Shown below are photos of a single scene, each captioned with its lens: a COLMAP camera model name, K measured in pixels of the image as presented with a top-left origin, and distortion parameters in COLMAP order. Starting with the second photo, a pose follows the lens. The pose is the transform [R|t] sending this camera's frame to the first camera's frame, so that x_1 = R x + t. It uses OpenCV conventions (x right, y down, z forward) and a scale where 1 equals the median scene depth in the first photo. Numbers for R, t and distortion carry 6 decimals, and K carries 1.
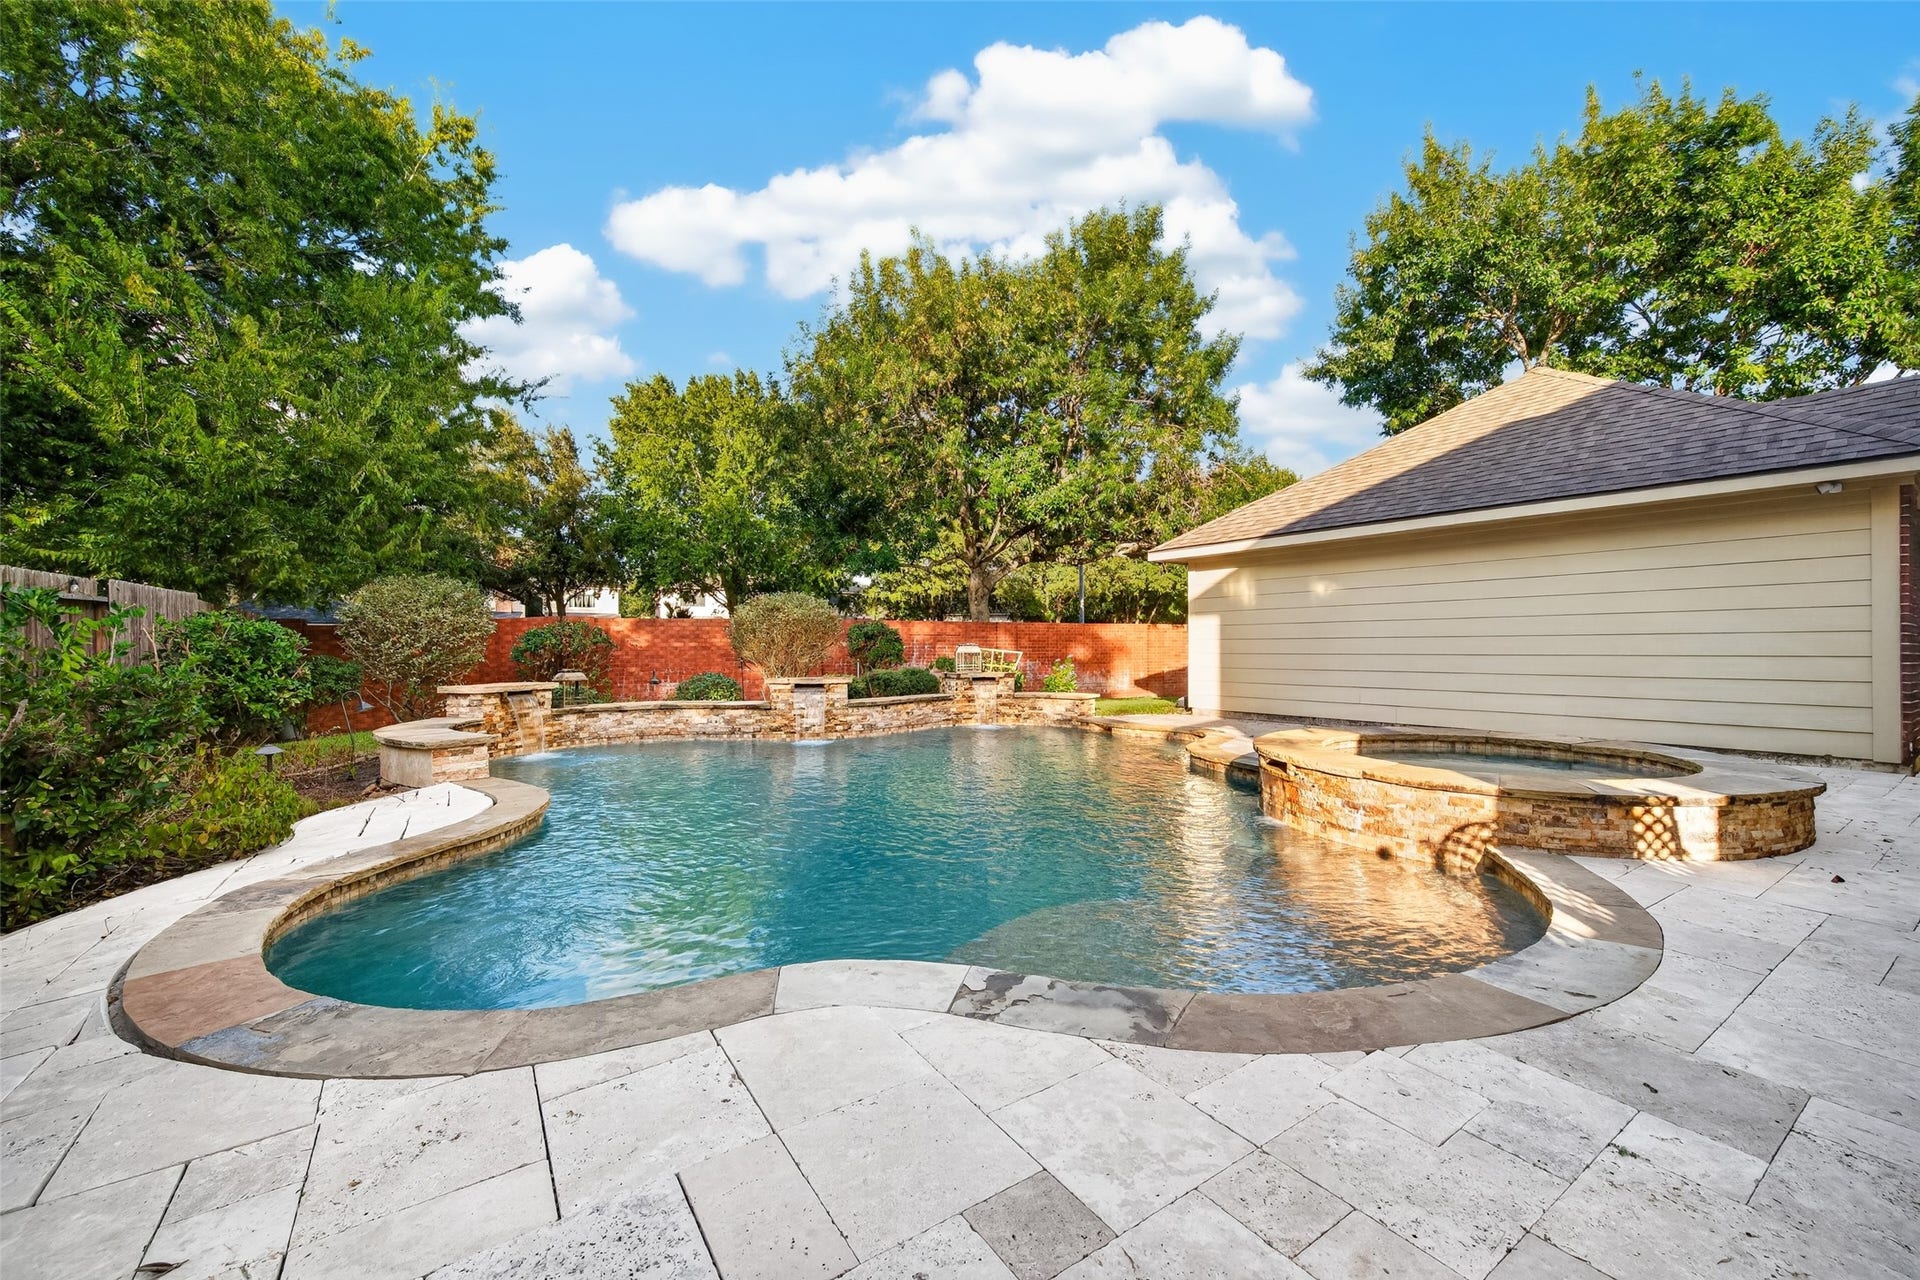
lens RADIAL K [[762.3, 0, 962.5], [0, 762.3, 642.2], [0, 0, 1]] dist [-0.002182, 0.000105]
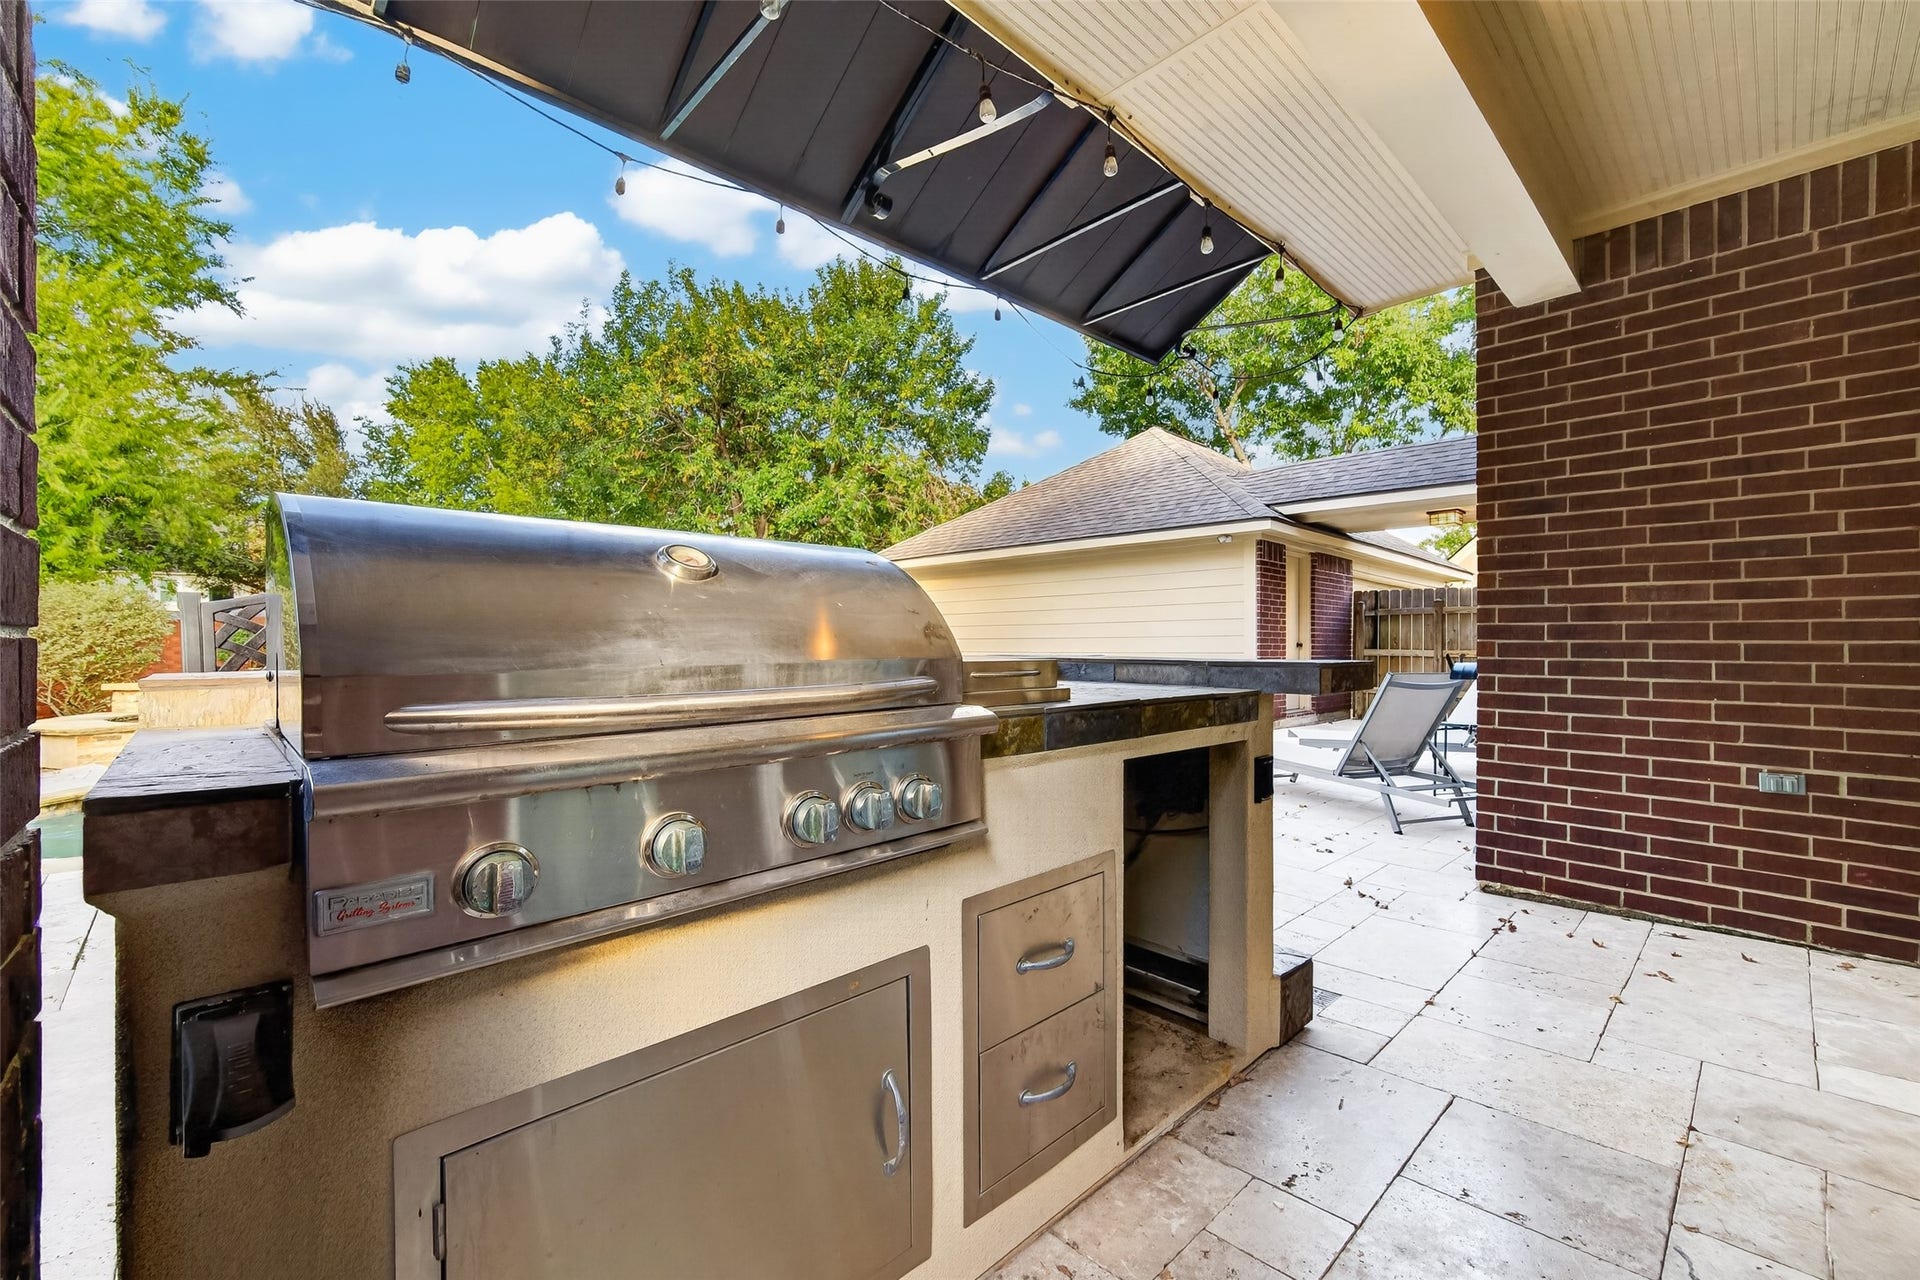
lens RADIAL K [[764.7, 0, 964.0], [0, 764.7, 640.0], [0, 0, 1]] dist [0.002717, 0.000216]
pose [[0.981407, 0.000316, 0.191936, 0.249617], [-0.000195, 1.000000, -0.000653, -0.003800], [-0.191936, 0.000604, 0.981407, -0.253023]]
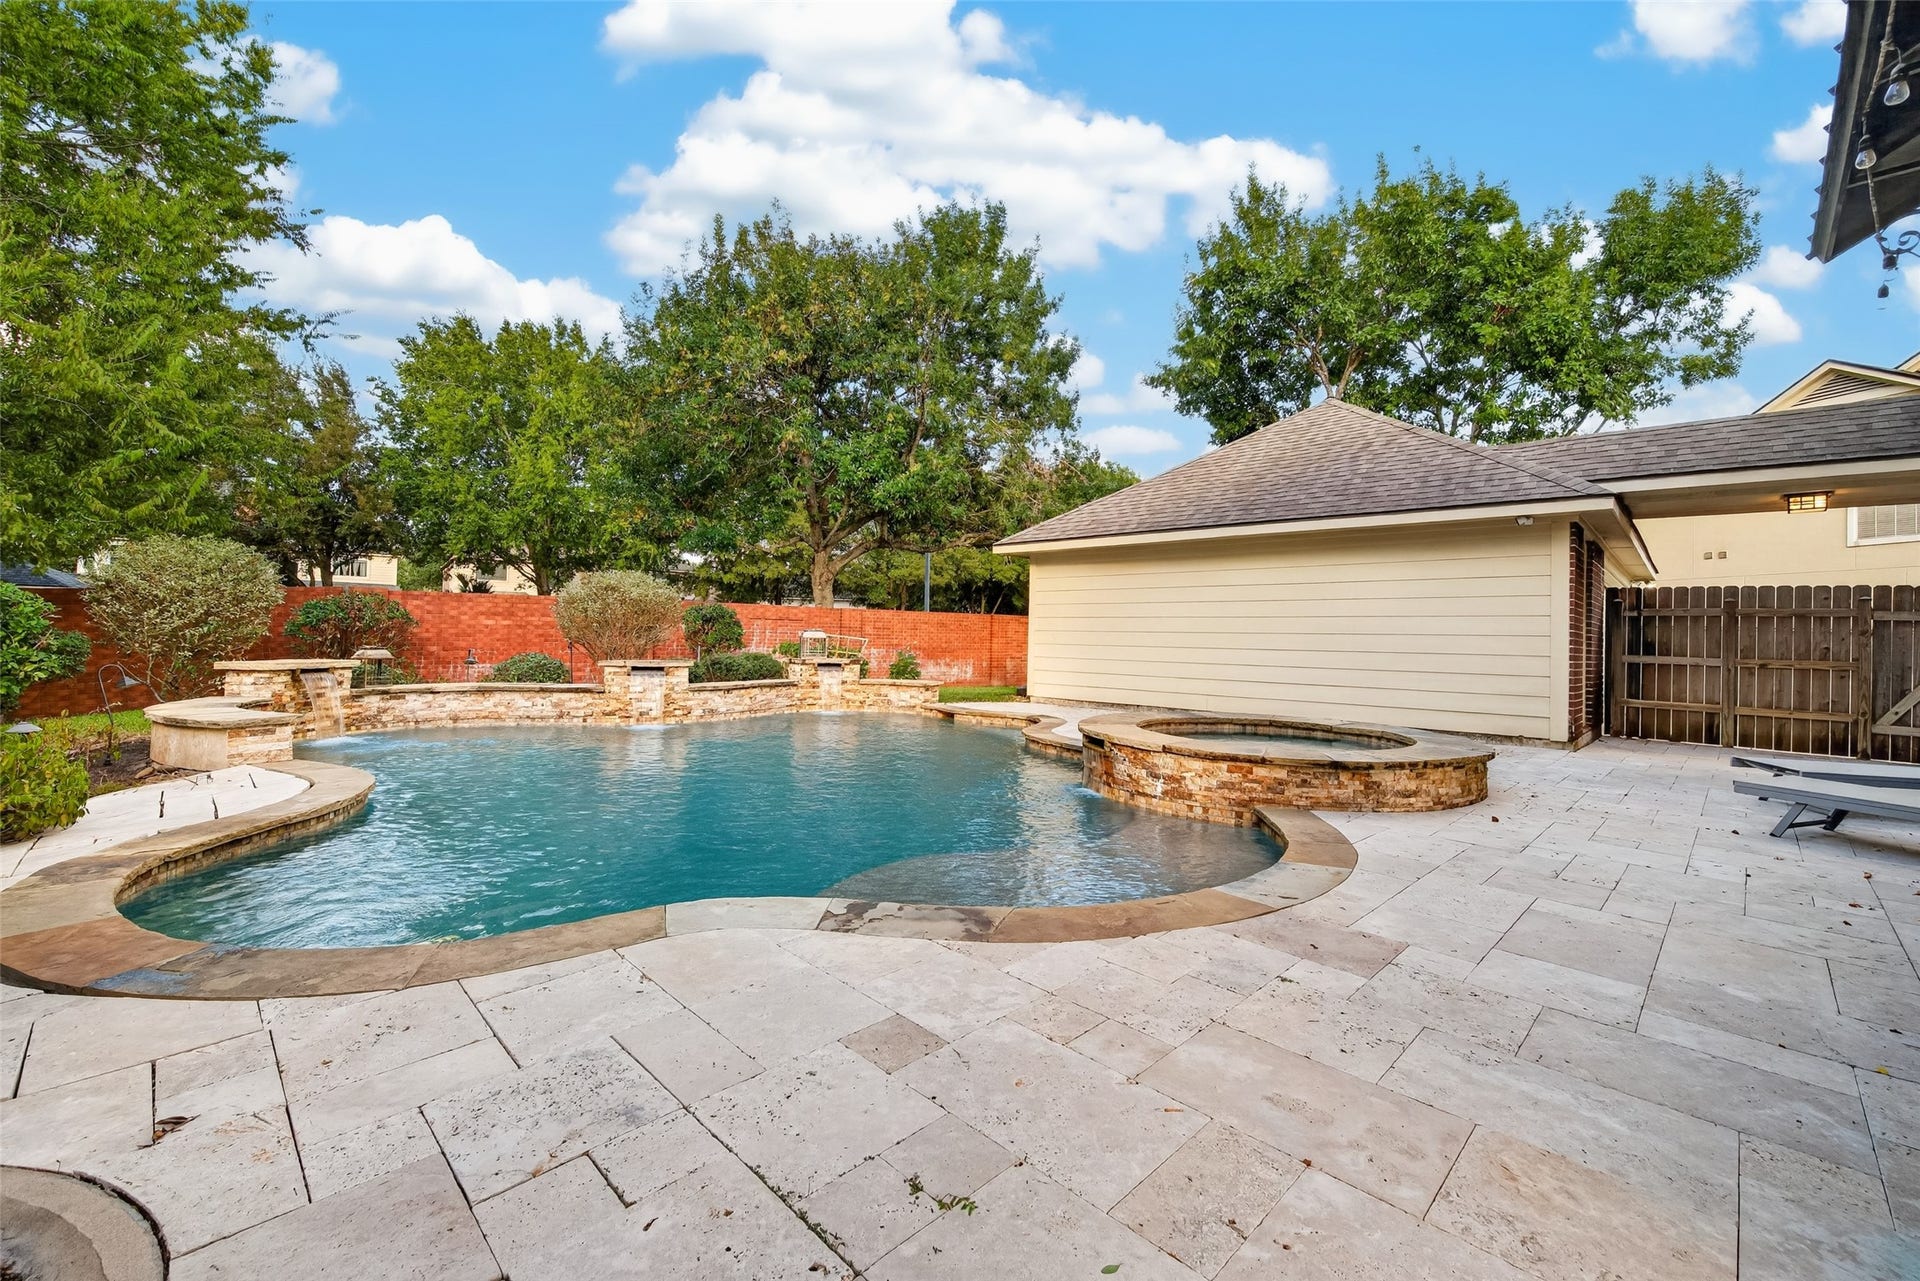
lens RADIAL K [[796.7, 0, 957.6], [0, 796.7, 619.2], [0, 0, 1]] dist [-0.002046, -0.000273]
pose [[0.980610, 0.027546, 0.194024, -0.013269], [-0.024888, 0.999560, -0.016125, 0.001177], [-0.194383, 0.010984, 0.980864, -0.068289]]
